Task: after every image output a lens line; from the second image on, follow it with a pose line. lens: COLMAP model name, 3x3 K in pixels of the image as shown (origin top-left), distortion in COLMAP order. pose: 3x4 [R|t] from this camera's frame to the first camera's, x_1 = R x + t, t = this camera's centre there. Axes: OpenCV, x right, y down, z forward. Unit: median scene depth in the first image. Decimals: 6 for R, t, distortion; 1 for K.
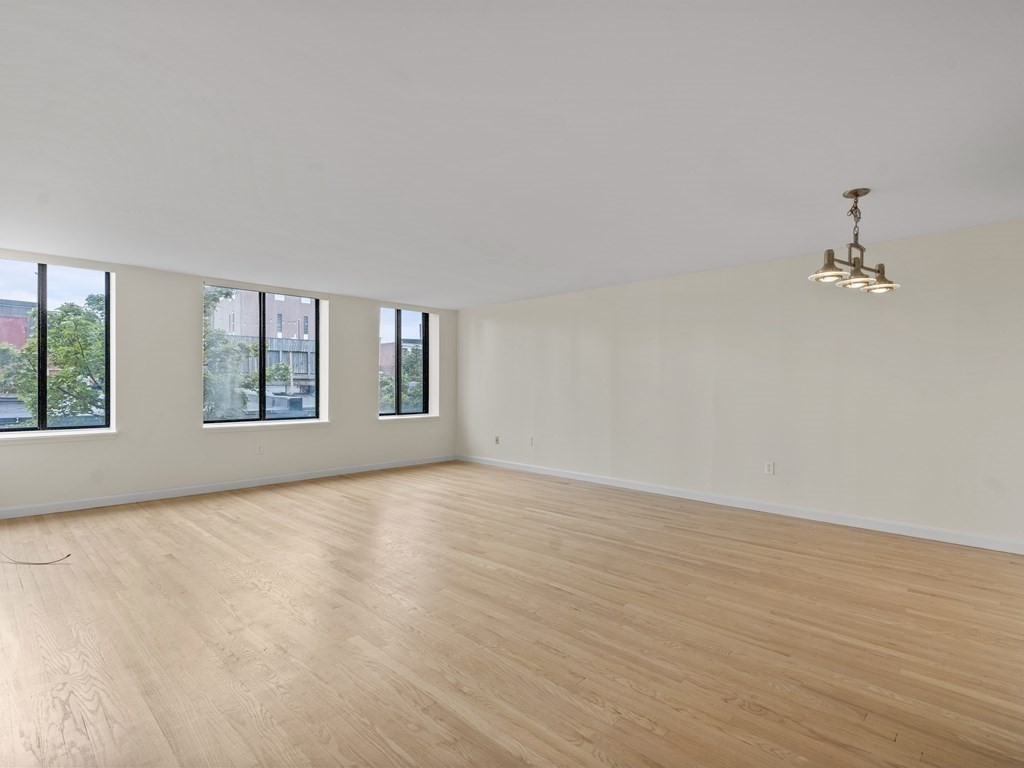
lens RADIAL K [[522.4, 0, 512.0], [0, 522.4, 384.0], [0, 0, 1]] dist [0.001485, 0.001402]
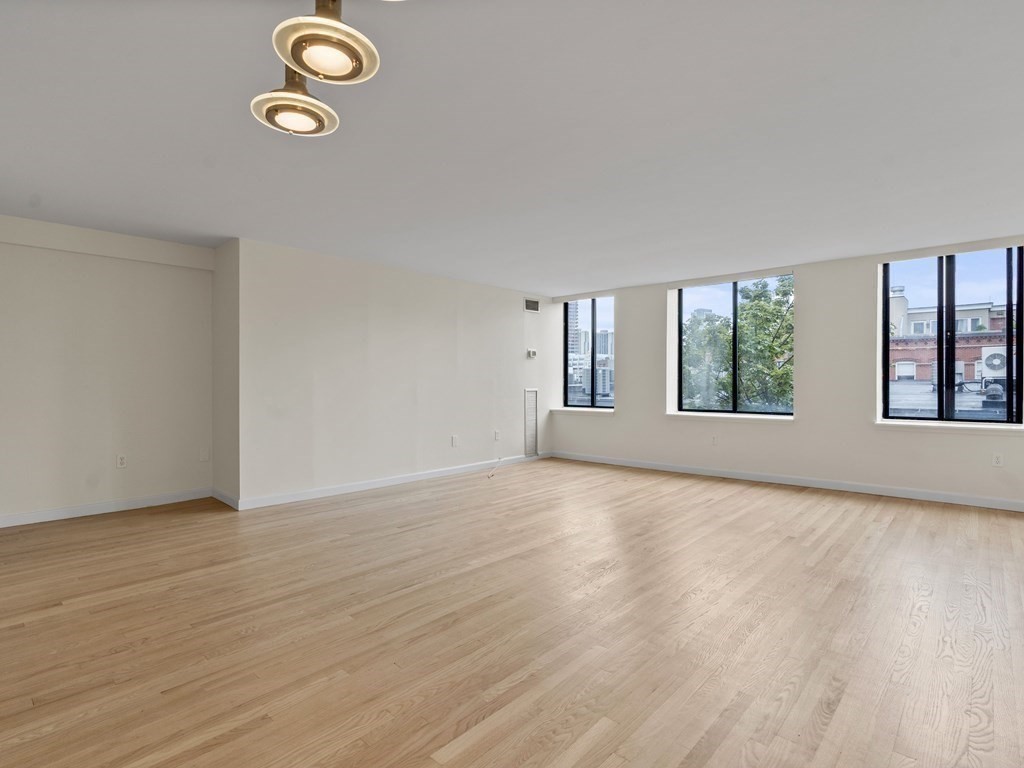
lens RADIAL K [[522.4, 0, 512.0], [0, 522.4, 384.0], [0, 0, 1]] dist [0.001485, 0.001402]
pose [[0.027327, 0.006984, -0.999602, 0.999256], [0.007532, 0.999946, 0.007192, 0.010985], [0.999598, -0.007726, 0.027272, 1.111944]]
